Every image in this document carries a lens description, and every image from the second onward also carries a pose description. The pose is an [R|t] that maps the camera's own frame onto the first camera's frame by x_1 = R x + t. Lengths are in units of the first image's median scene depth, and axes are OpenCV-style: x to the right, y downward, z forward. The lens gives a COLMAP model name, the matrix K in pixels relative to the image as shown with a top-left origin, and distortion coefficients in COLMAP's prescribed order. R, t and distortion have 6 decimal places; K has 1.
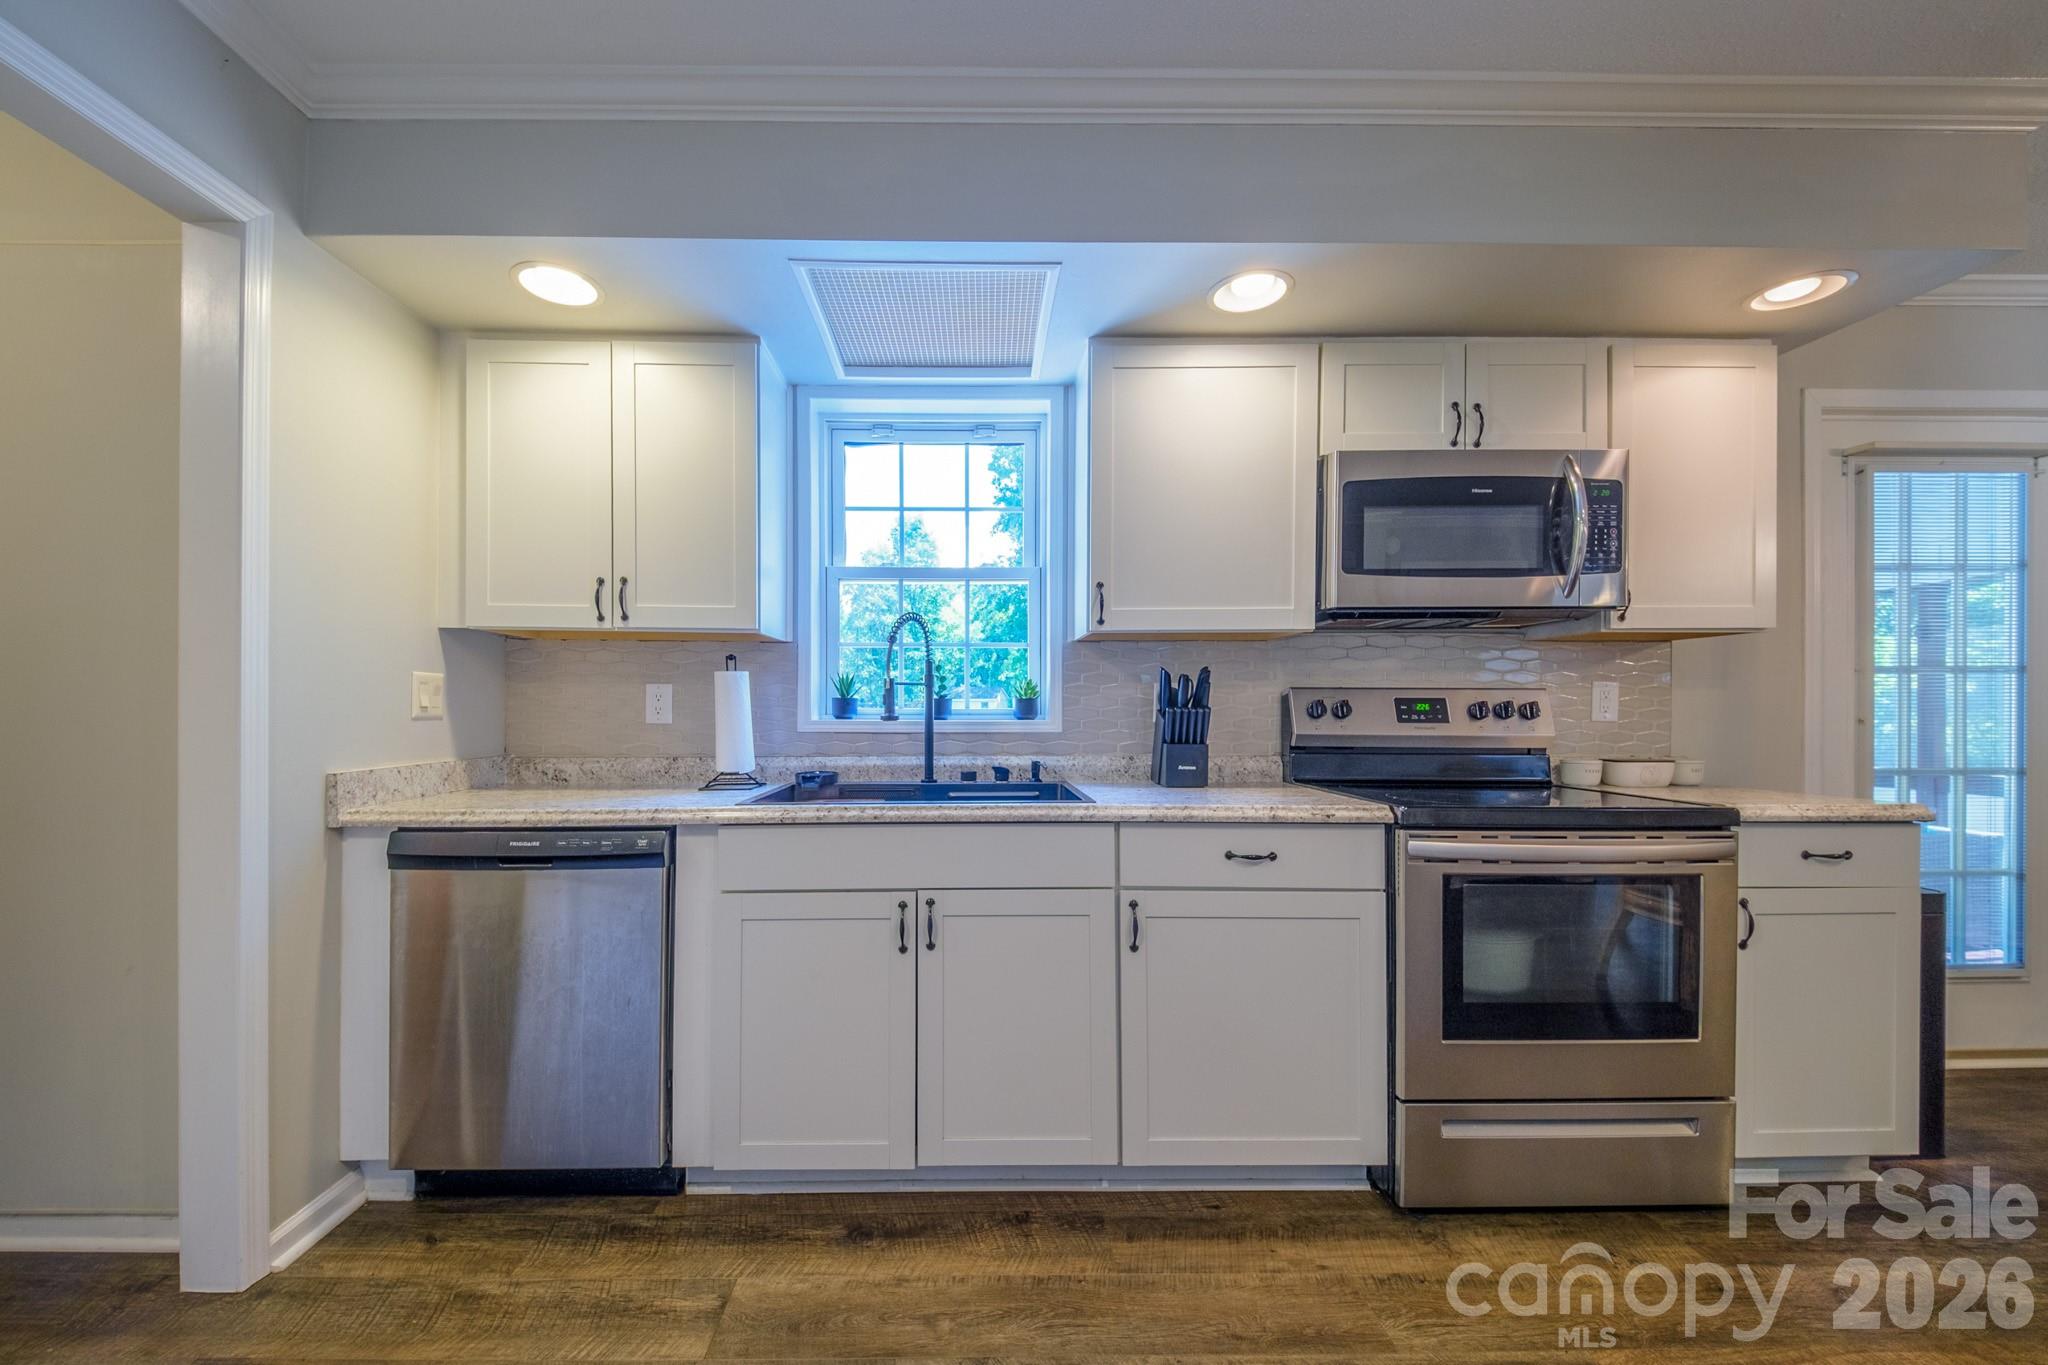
lens RADIAL K [[815.6, 0, 974.9], [0, 815.6, 730.6], [0, 0, 1]] dist [0.017380, -0.000272]
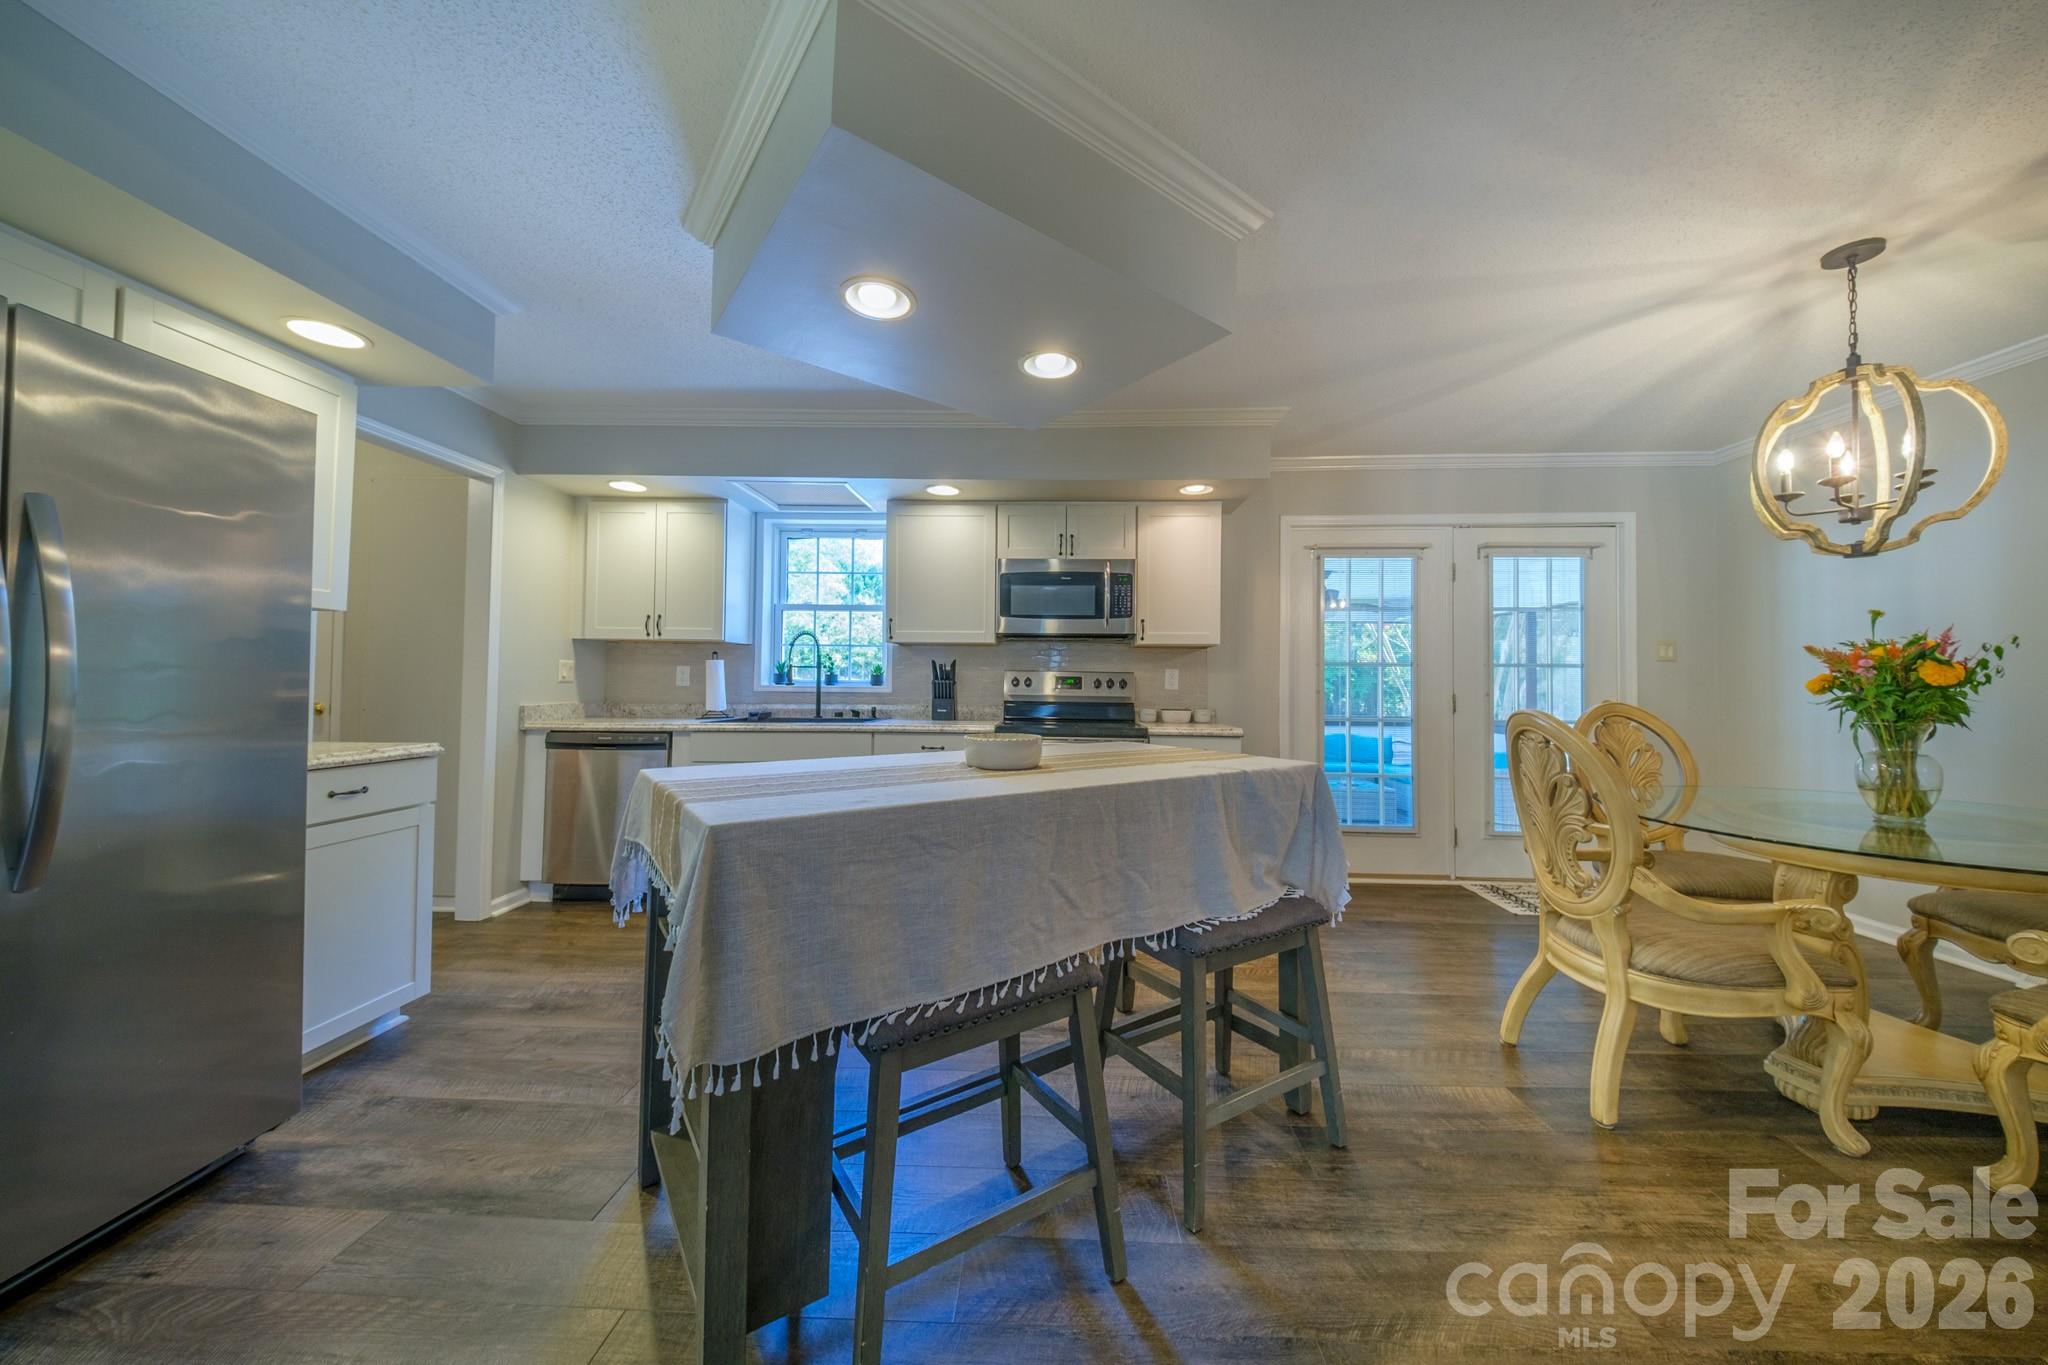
lens RADIAL K [[720.0, 0, 1024.0], [0, 720.0, 682.5], [0, 0, 1]] dist [0.018626, -0.000037]
pose [[0.999313, 0.009927, -0.035694, 0.555071], [-0.010776, 0.999662, -0.023680, 0.017140], [0.035447, 0.024048, 0.999082, -0.786762]]
